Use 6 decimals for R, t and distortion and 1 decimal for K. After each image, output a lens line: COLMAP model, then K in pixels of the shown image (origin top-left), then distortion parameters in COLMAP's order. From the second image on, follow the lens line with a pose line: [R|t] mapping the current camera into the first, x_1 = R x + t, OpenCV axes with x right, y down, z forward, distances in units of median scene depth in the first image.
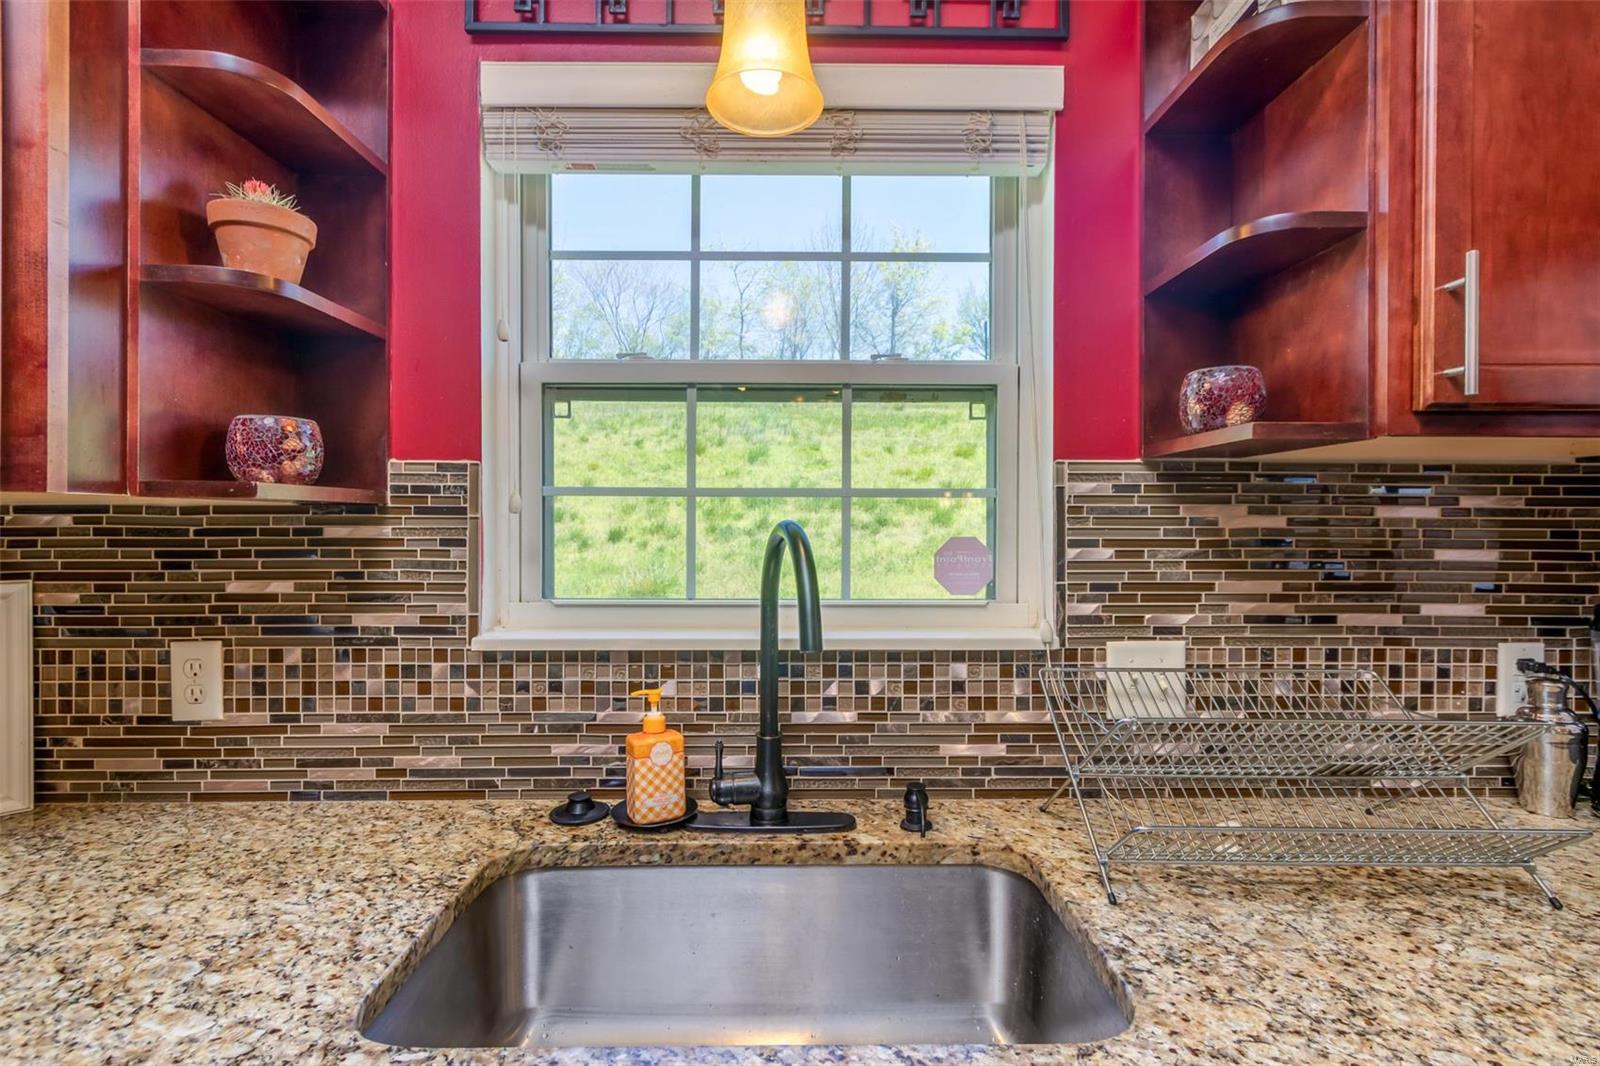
lens RADIAL K [[740.5, 0, 809.7], [0, 740.5, 524.9], [0, 0, 1]] dist [0.005185, -0.001730]
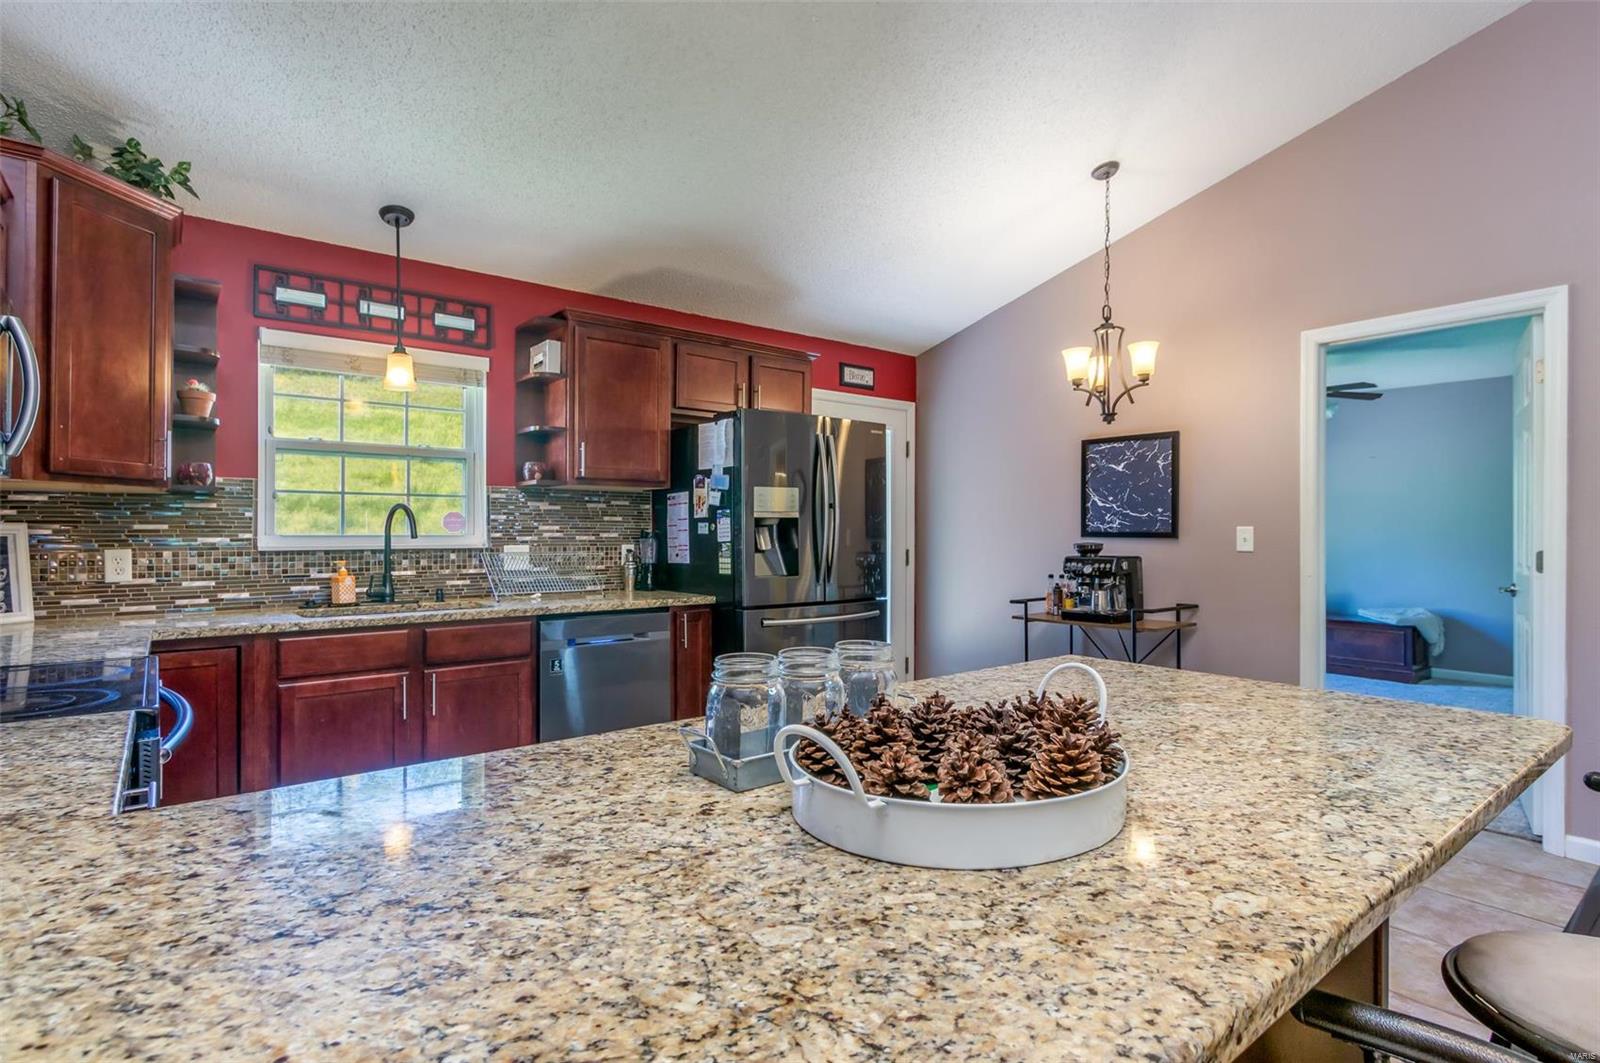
lens RADIAL K [[796.8, 0, 802.2], [0, 796.8, 535.7], [0, 0, 1]] dist [-0.006120, -0.000127]
pose [[0.793871, -0.003529, 0.608075, -0.625178], [0.003395, 0.999993, 0.001372, 0.115969], [-0.608076, 0.000975, 0.793878, -2.373087]]
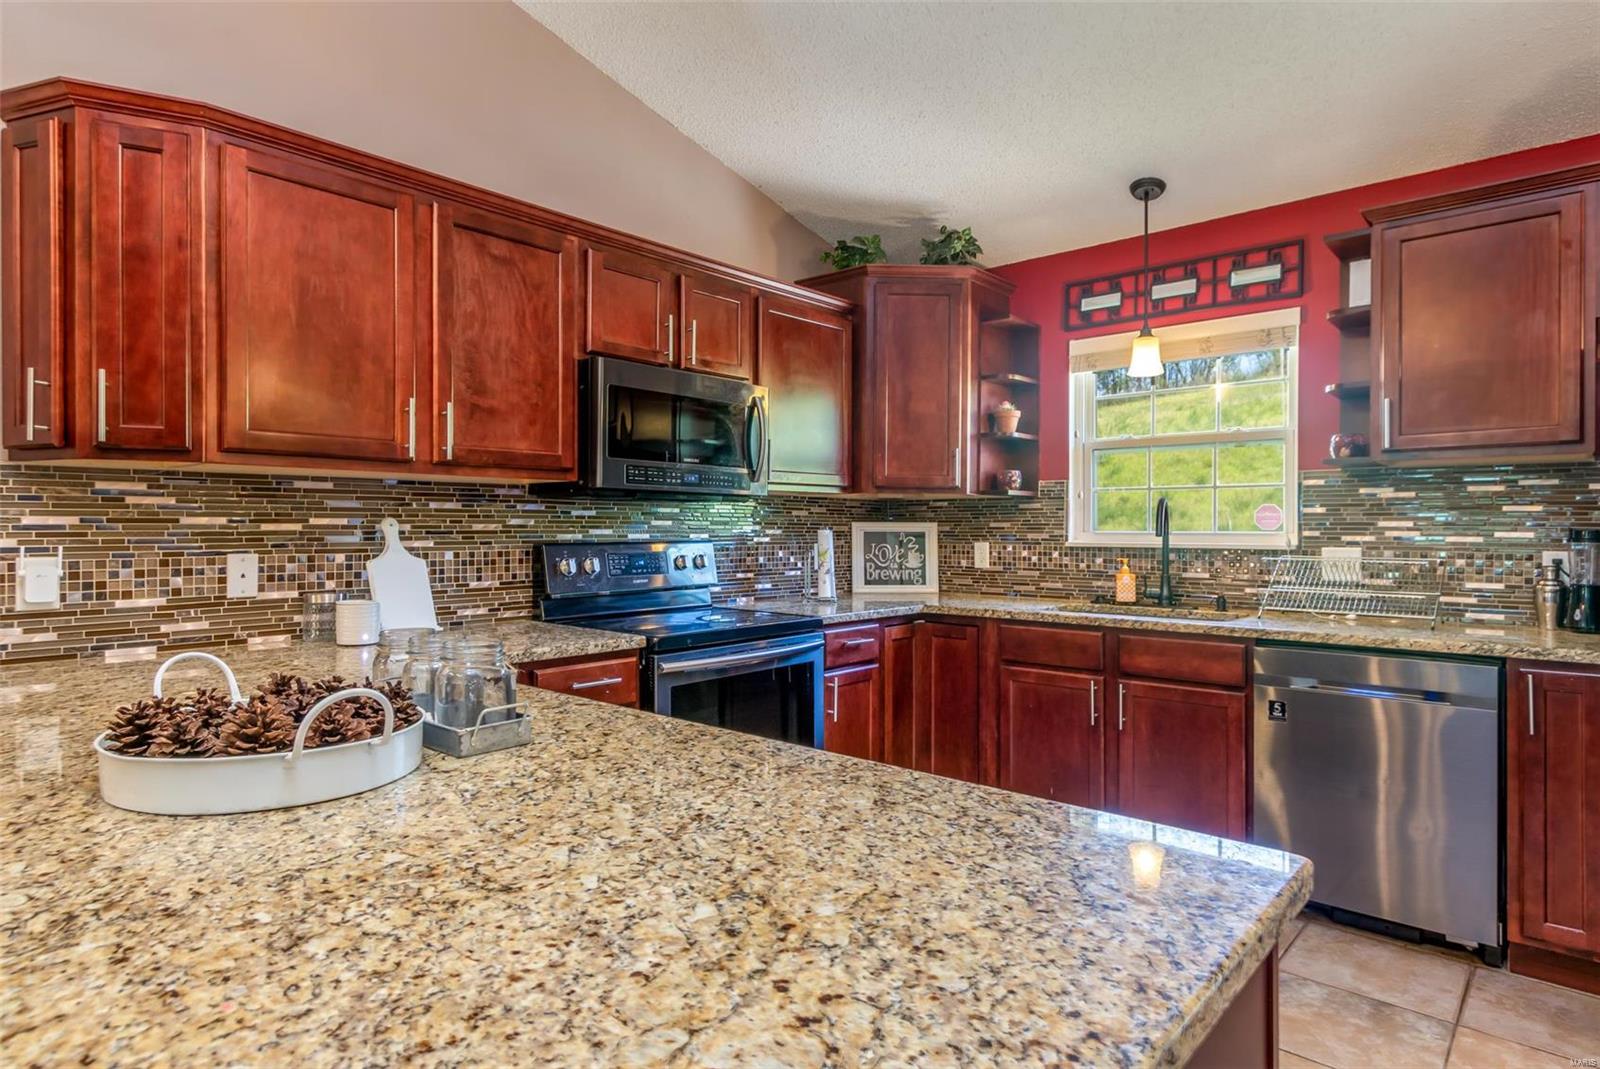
lens RADIAL K [[881.0, 0, 799.3], [0, 881.0, 530.6], [0, 0, 1]] dist [0.019461, -0.000081]
pose [[0.733187, 0.003011, -0.680021, 1.097045], [-0.002542, 0.999995, 0.001687, 0.103626], [0.680022, 0.000492, 0.733191, -2.178494]]
